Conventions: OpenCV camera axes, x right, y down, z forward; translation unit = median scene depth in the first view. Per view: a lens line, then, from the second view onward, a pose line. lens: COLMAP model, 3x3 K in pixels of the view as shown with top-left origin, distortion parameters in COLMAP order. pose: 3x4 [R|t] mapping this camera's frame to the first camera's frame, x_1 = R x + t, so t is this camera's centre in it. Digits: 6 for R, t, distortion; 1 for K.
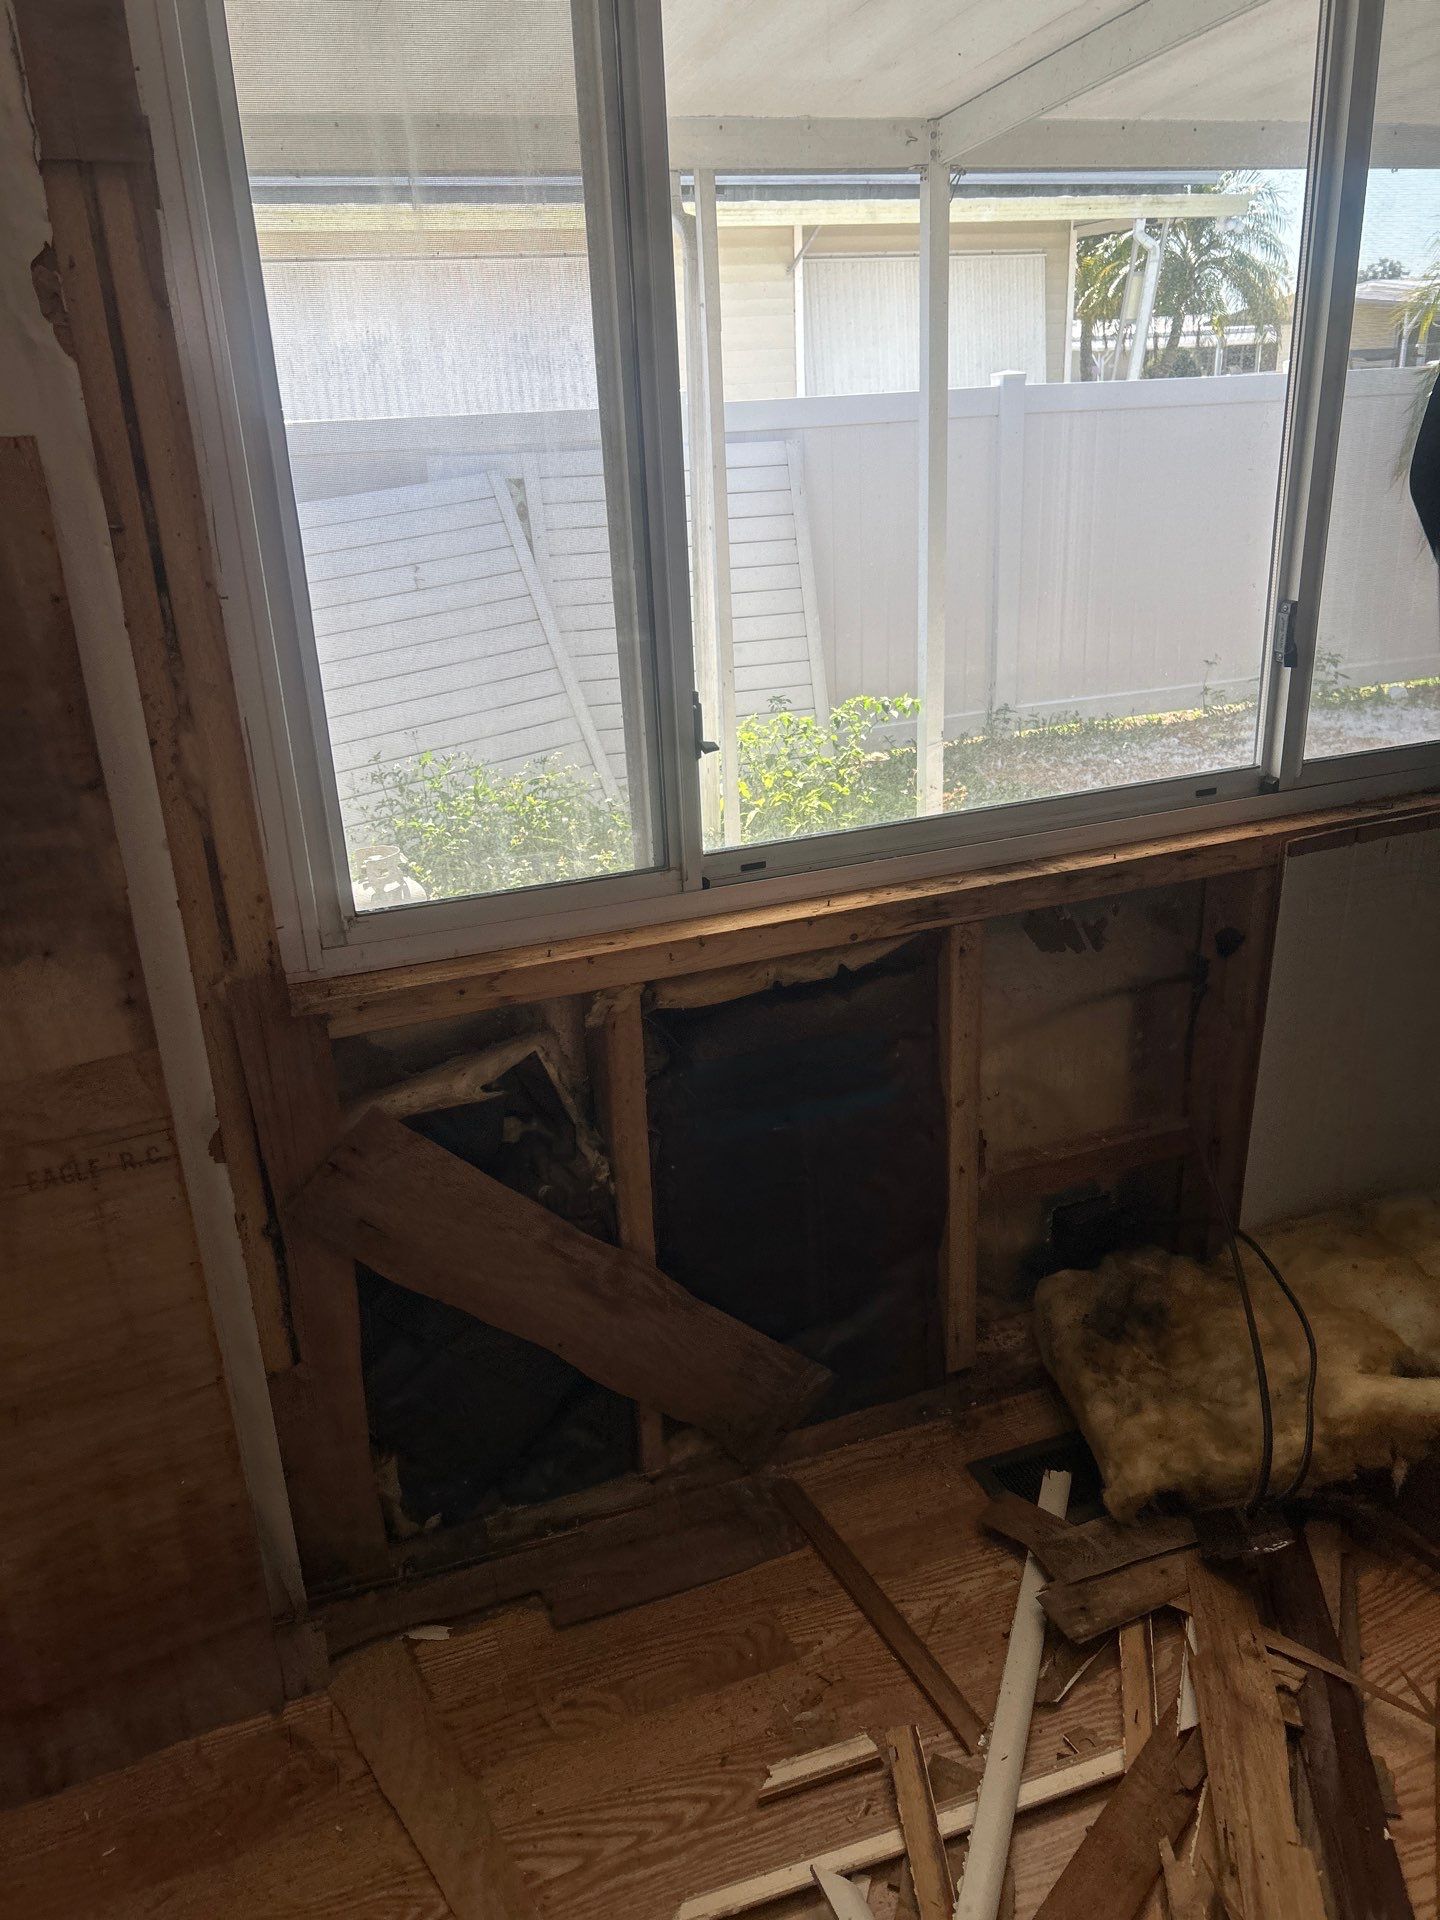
lens RADIAL K [[1454.7, 0, 718.0], [0, 1454.7, 948.8], [0, 0, 1]] dist [0.050211, -0.055383]
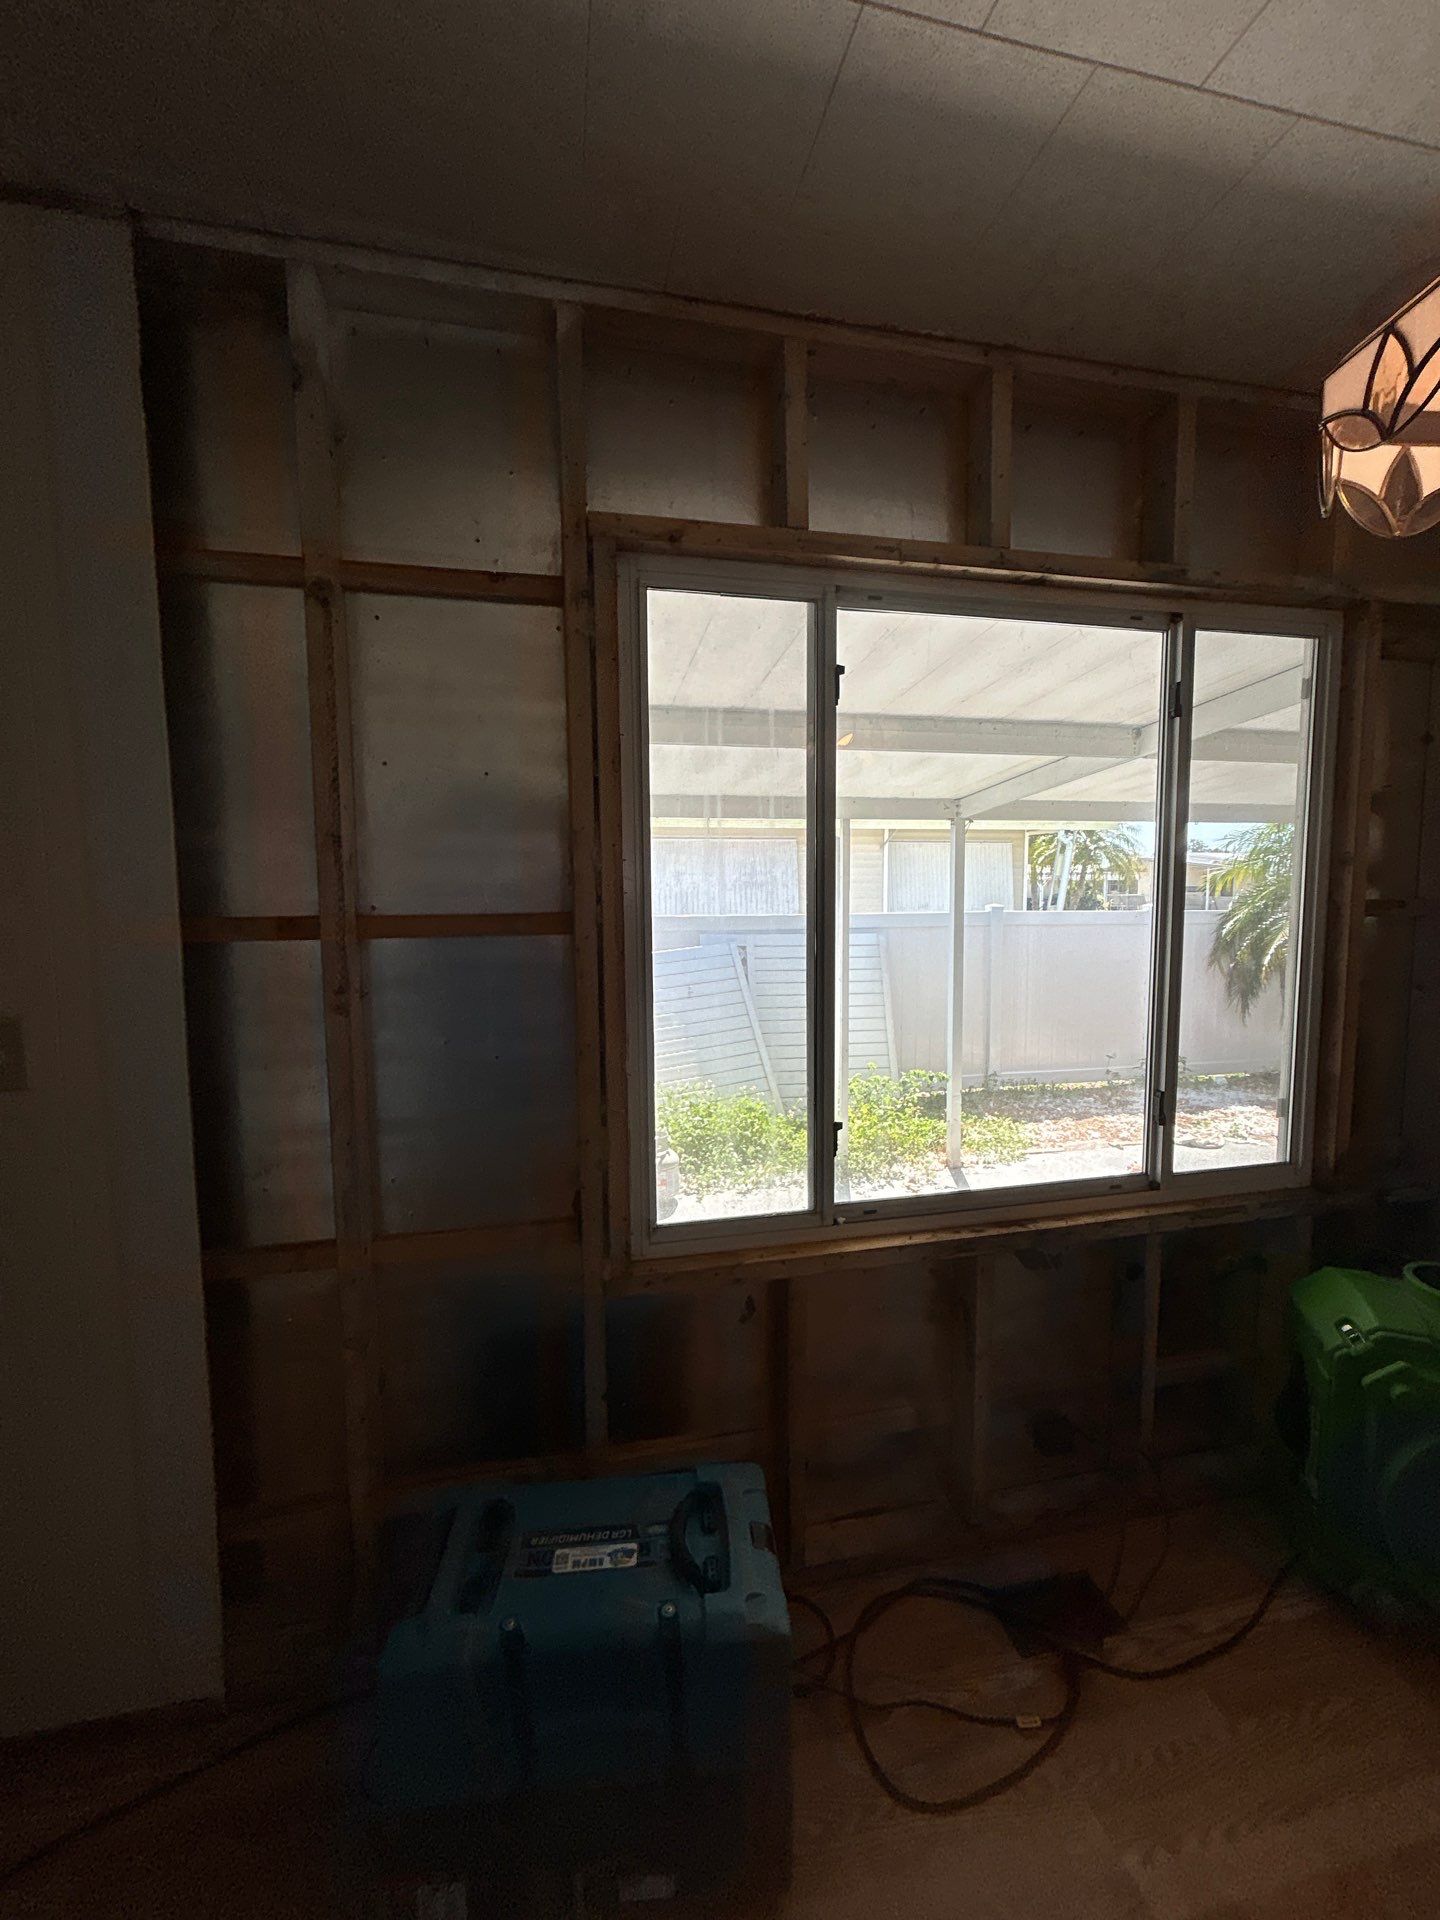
lens RADIAL K [[774.5, 0, 724.4], [0, 774.5, 953.3], [0, 0, 1]] dist [-0.000720, -0.000021]
pose [[0.988386, 0.048654, -0.143962, -0.031407], [-0.086128, 0.959862, -0.266920, -0.087751], [0.125197, 0.276219, 0.952905, -0.082069]]
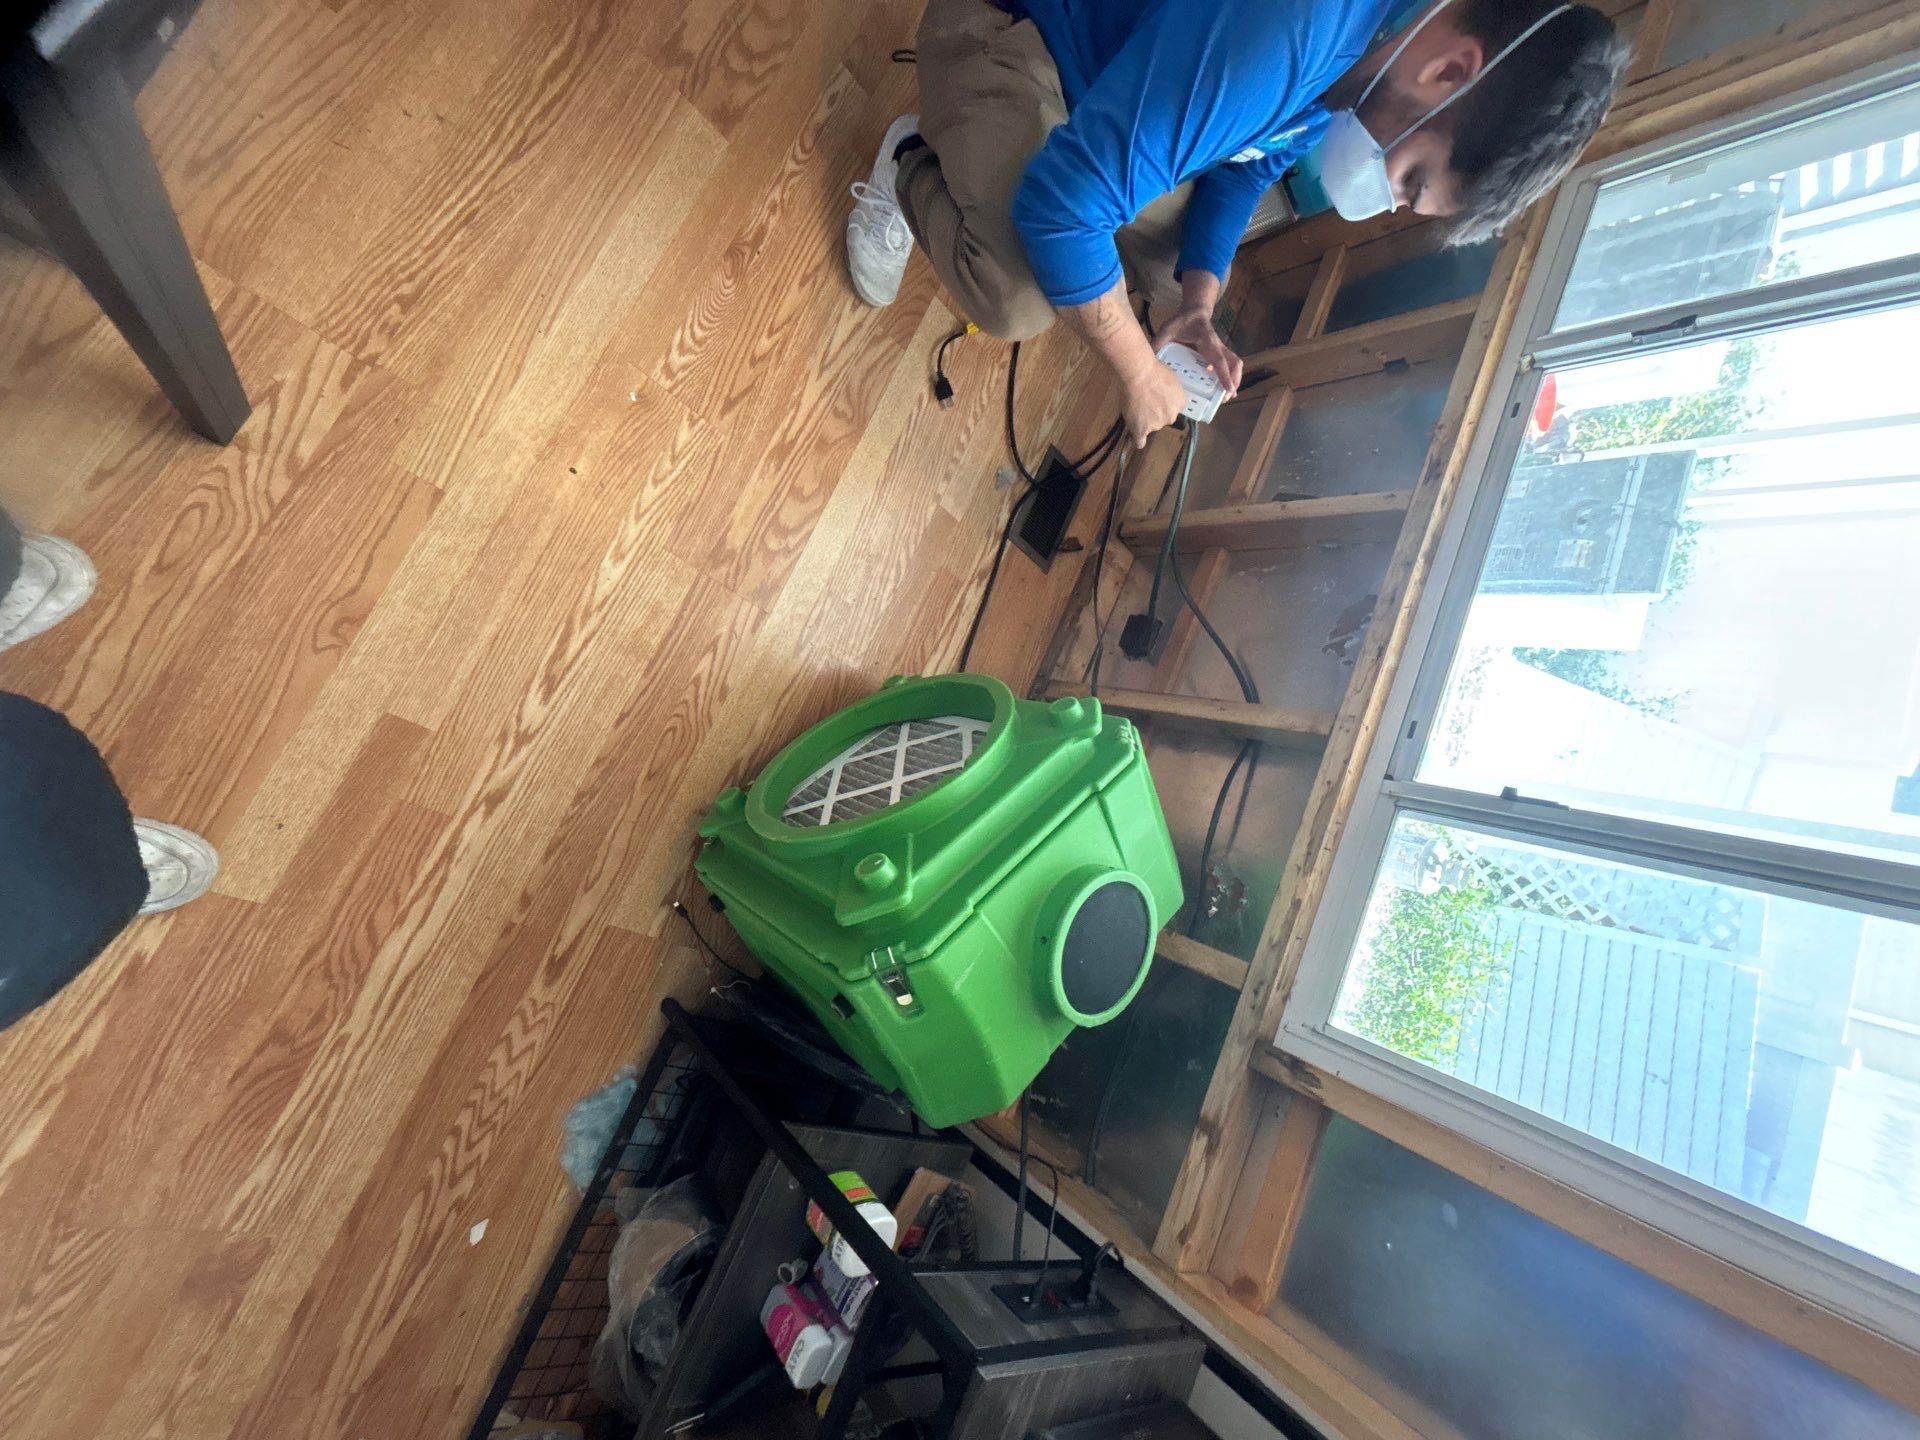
lens RADIAL K [[770.2, 0, 960.0], [0, 770.2, 720.0], [0, 0, 1]] dist [-0.001237, 0.000029]
pose [[-0.637921, 0.689809, -0.342373, 0.818424], [-0.730255, -0.400688, 0.553333, -0.190064], [0.244509, 0.603003, 0.759344, 0.405039]]
